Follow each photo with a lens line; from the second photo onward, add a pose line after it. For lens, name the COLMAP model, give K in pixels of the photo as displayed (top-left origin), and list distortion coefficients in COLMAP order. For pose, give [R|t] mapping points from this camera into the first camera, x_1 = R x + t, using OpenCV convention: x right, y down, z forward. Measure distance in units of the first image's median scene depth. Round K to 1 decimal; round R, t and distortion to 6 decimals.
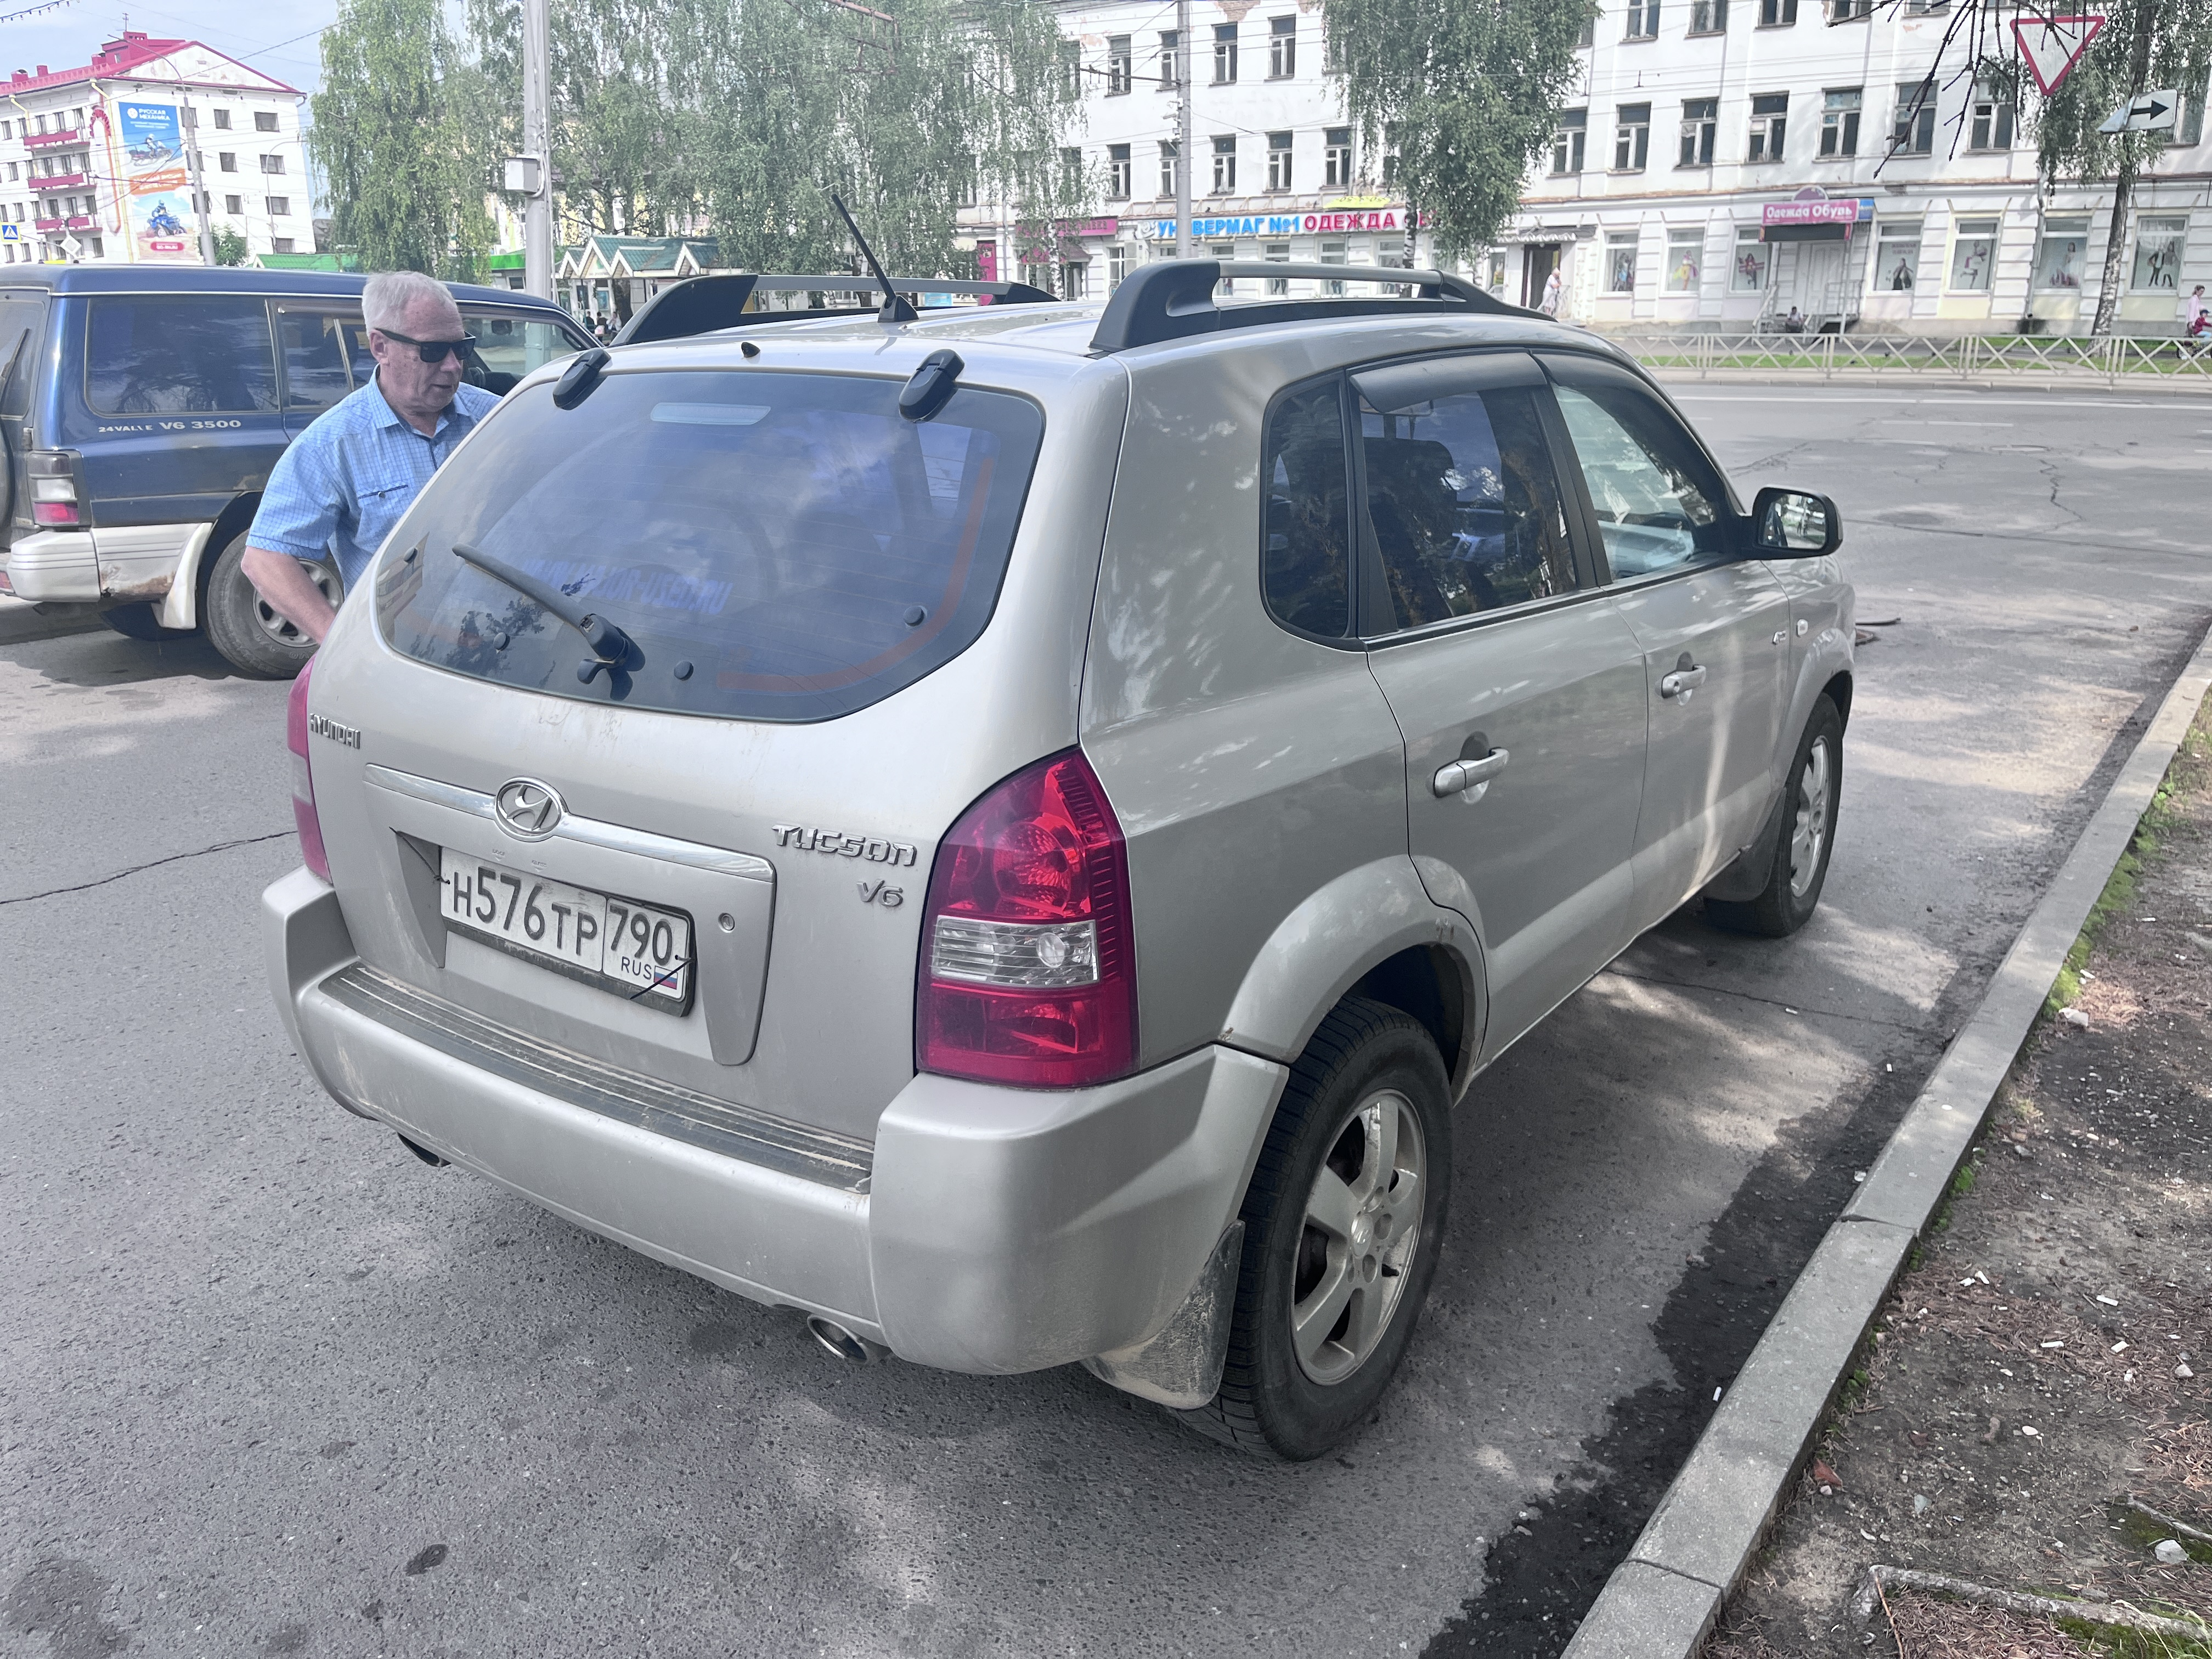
lens RADIAL K [[1668.4, 0, 1096.6], [0, 1668.4, 840.0], [0, 0, 1]] dist [0.061083, -0.082532]
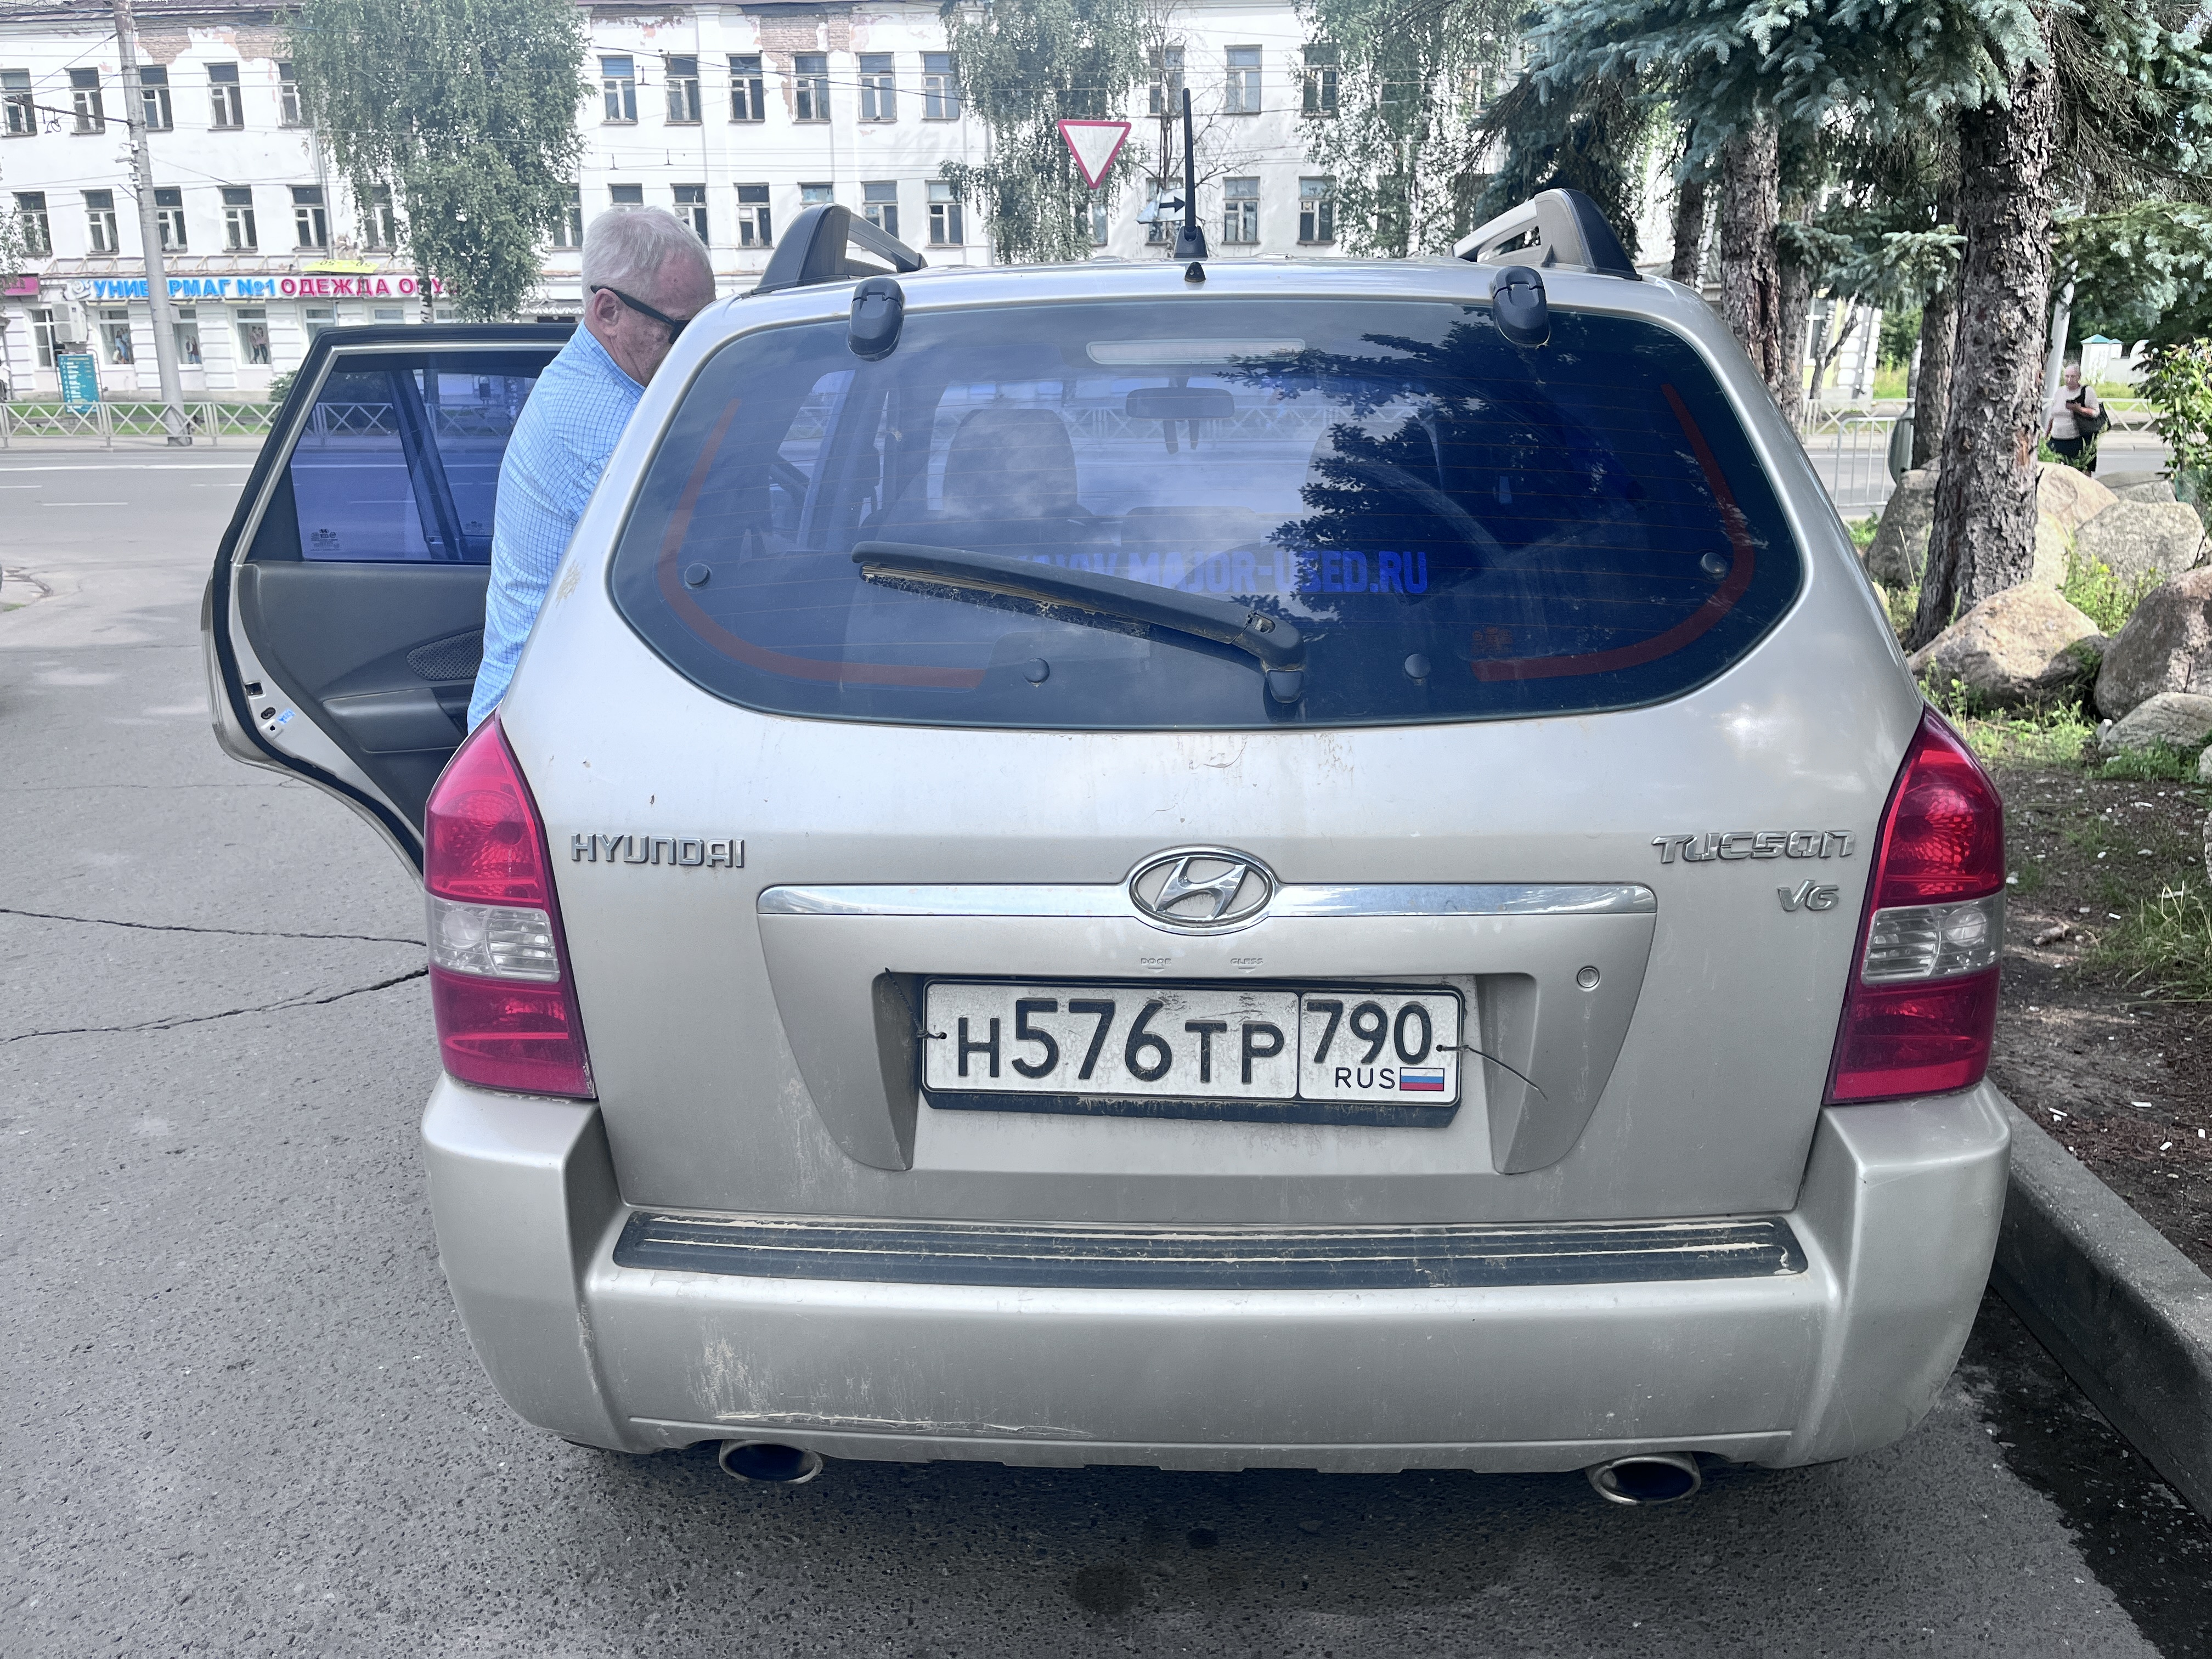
lens RADIAL K [[1668.4, 0, 1184.4], [0, 1668.4, 827.5], [0, 0, 1]] dist [0.061083, -0.082532]
pose [[0.832415, -0.140287, 0.536102, -0.692465], [0.165408, 0.986224, 0.001243, -0.044674], [-0.528891, 0.087641, 0.844152, 0.393513]]
